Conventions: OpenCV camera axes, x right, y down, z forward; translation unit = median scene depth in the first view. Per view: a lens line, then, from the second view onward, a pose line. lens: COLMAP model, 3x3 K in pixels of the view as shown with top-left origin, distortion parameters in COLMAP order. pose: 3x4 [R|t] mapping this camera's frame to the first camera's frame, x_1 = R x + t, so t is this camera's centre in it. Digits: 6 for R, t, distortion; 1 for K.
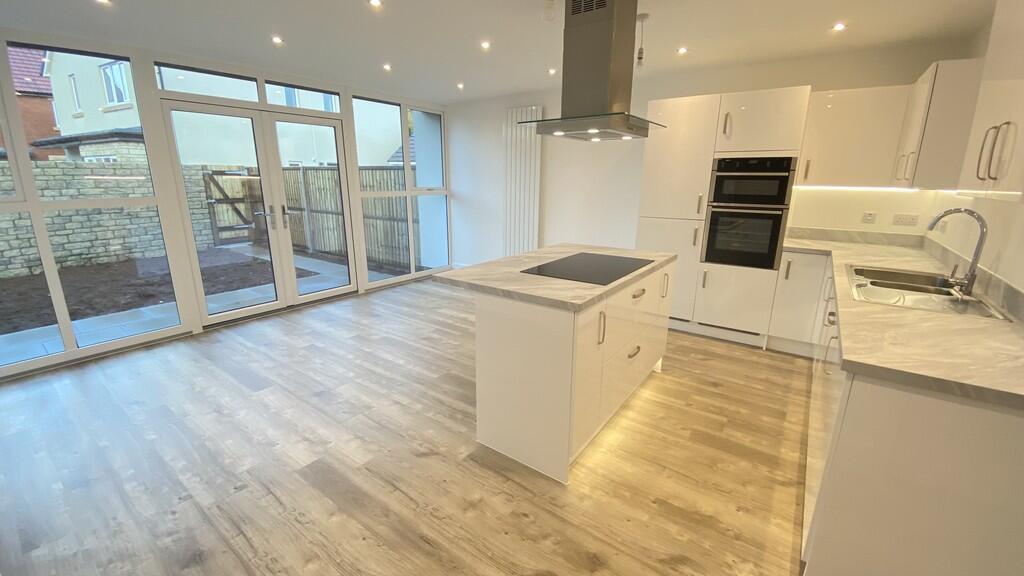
lens RADIAL K [[421.7, 0, 516.1], [0, 421.7, 285.2], [0, 0, 1]] dist [-0.000681, -0.000721]
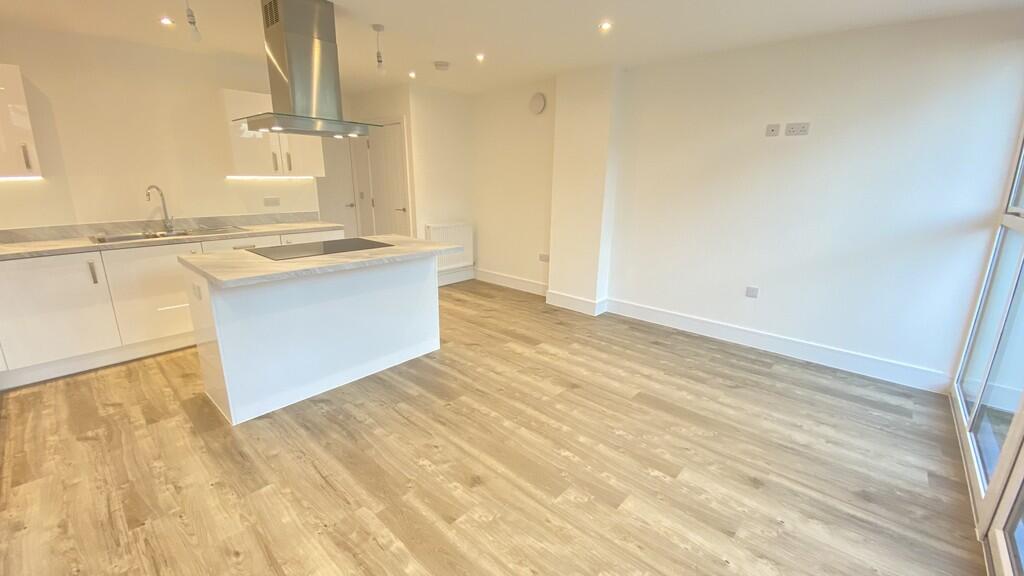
lens RADIAL K [[421.7, 0, 509.1], [0, 421.7, 285.6], [0, 0, 1]] dist [-0.000681, -0.000721]
pose [[-0.993335, -0.050010, 0.103853, -0.416938], [0.006286, 0.876134, 0.482027, -0.476160], [-0.115096, 0.479467, -0.869980, 1.868845]]
